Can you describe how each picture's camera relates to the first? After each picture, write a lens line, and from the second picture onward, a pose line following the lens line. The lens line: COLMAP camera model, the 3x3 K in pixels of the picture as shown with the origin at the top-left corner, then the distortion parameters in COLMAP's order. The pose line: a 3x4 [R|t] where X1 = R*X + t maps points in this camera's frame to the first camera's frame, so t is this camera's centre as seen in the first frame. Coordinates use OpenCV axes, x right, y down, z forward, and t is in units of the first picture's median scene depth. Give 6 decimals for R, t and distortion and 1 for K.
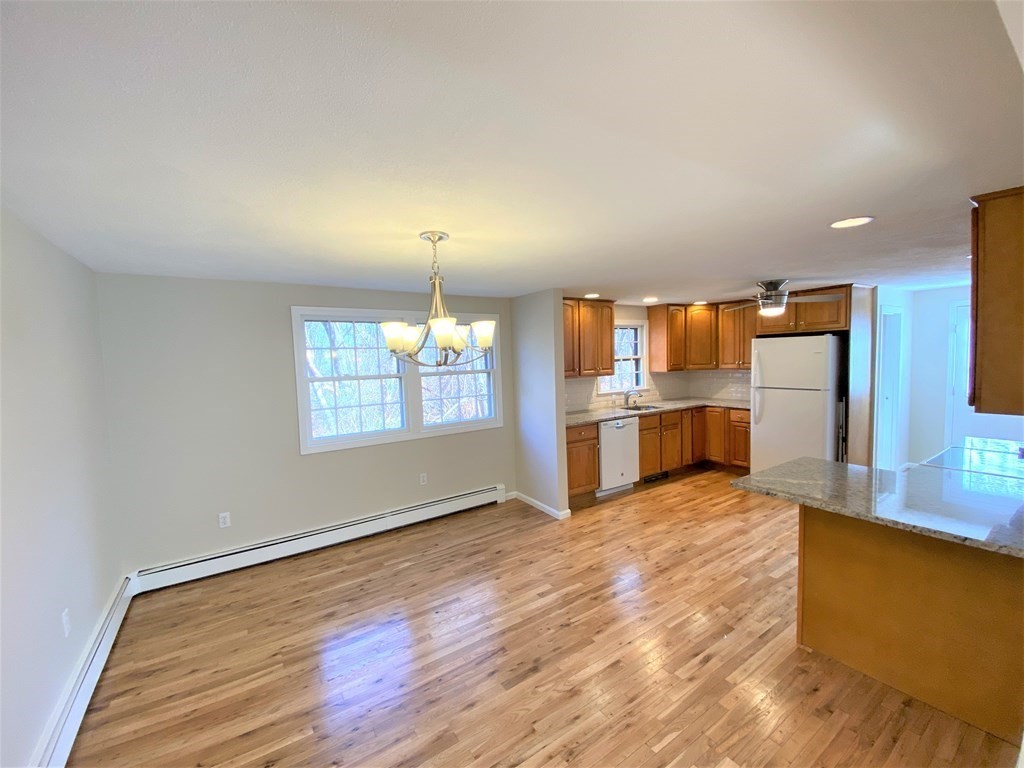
lens RADIAL K [[414.1, 0, 507.4], [0, 414.1, 384.4], [0, 0, 1]] dist [0.033224, -0.028584]
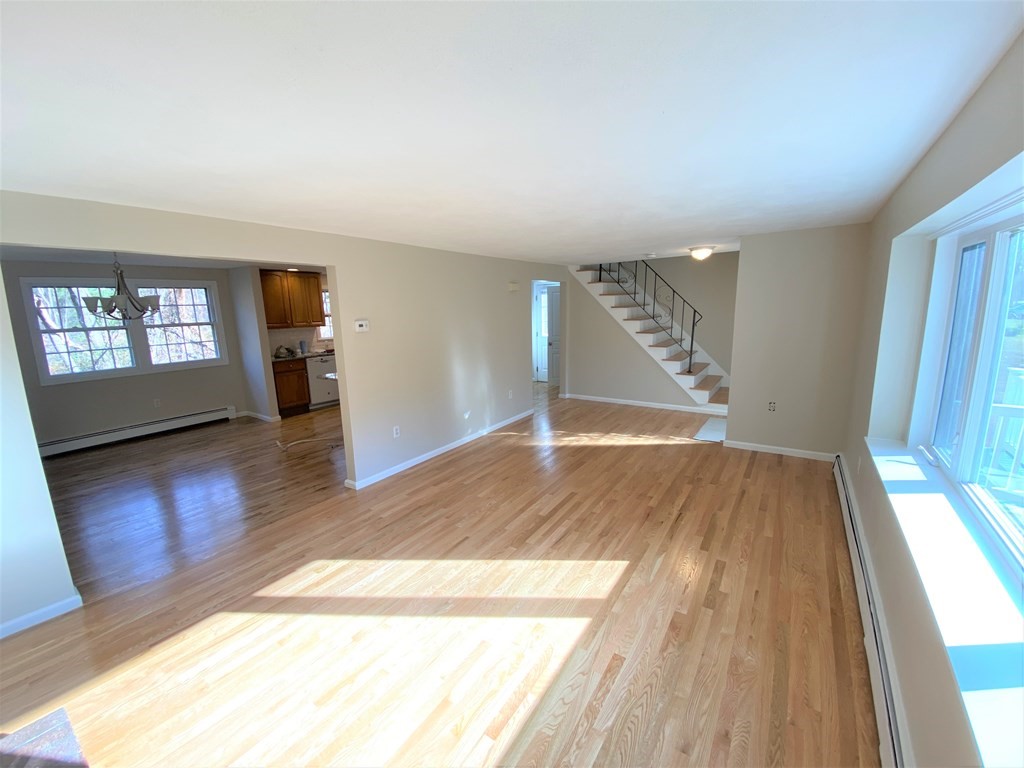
lens RADIAL K [[414.1, 0, 507.4], [0, 414.1, 384.4], [0, 0, 1]] dist [0.033224, -0.028584]
pose [[0.926654, -0.061425, 0.370862, 0.322454], [0.021337, 0.993563, 0.111250, 0.033190], [-0.375308, -0.095177, 0.922000, -0.624243]]
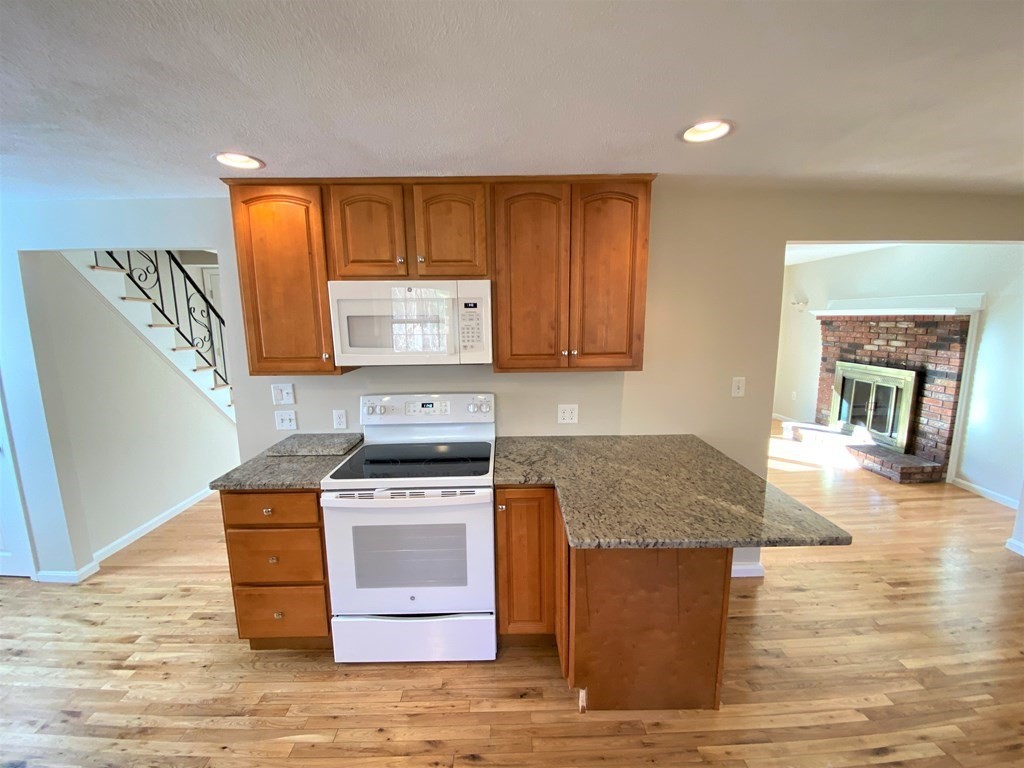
lens RADIAL K [[414.1, 0, 507.4], [0, 414.1, 384.4], [0, 0, 1]] dist [0.033224, -0.028584]
pose [[-0.842405, -0.040226, 0.537341, 0.315853], [0.077075, 0.977960, 0.194044, -0.058439], [-0.533304, 0.204880, -0.820738, 0.836100]]
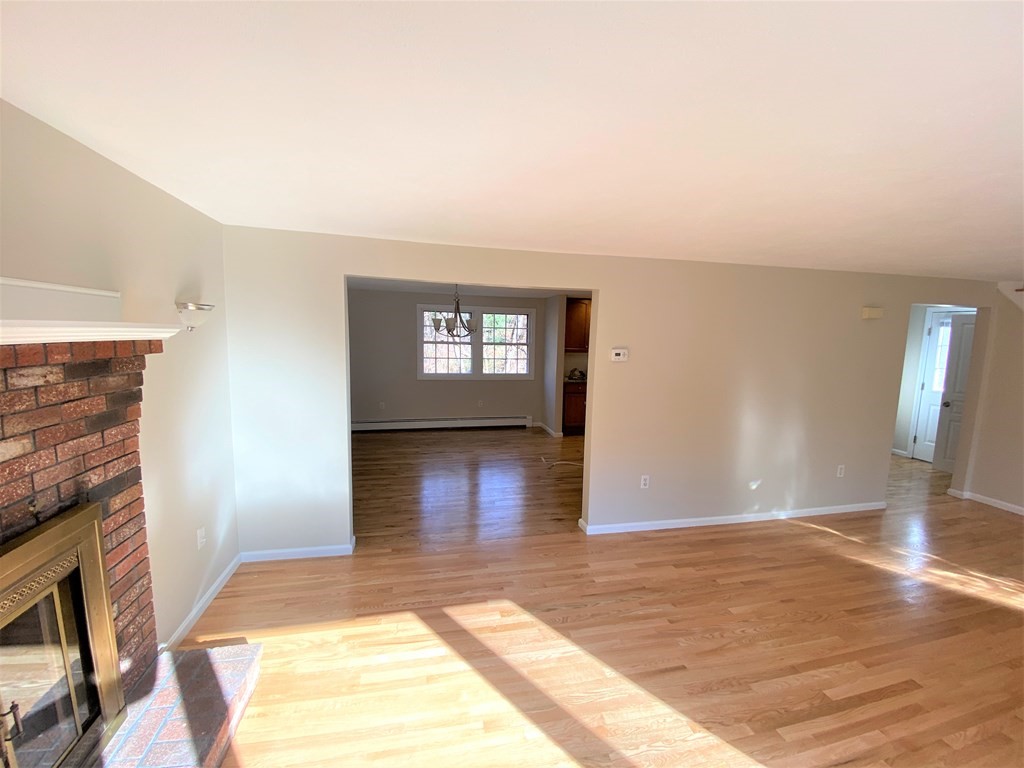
lens RADIAL K [[414.1, 0, 507.4], [0, 414.1, 384.4], [0, 0, 1]] dist [0.033224, -0.028584]
pose [[0.931804, 0.091798, -0.351161, 0.441873], [-0.073178, 0.995135, 0.065964, 0.021908], [0.355508, -0.035768, 0.933988, -0.503837]]
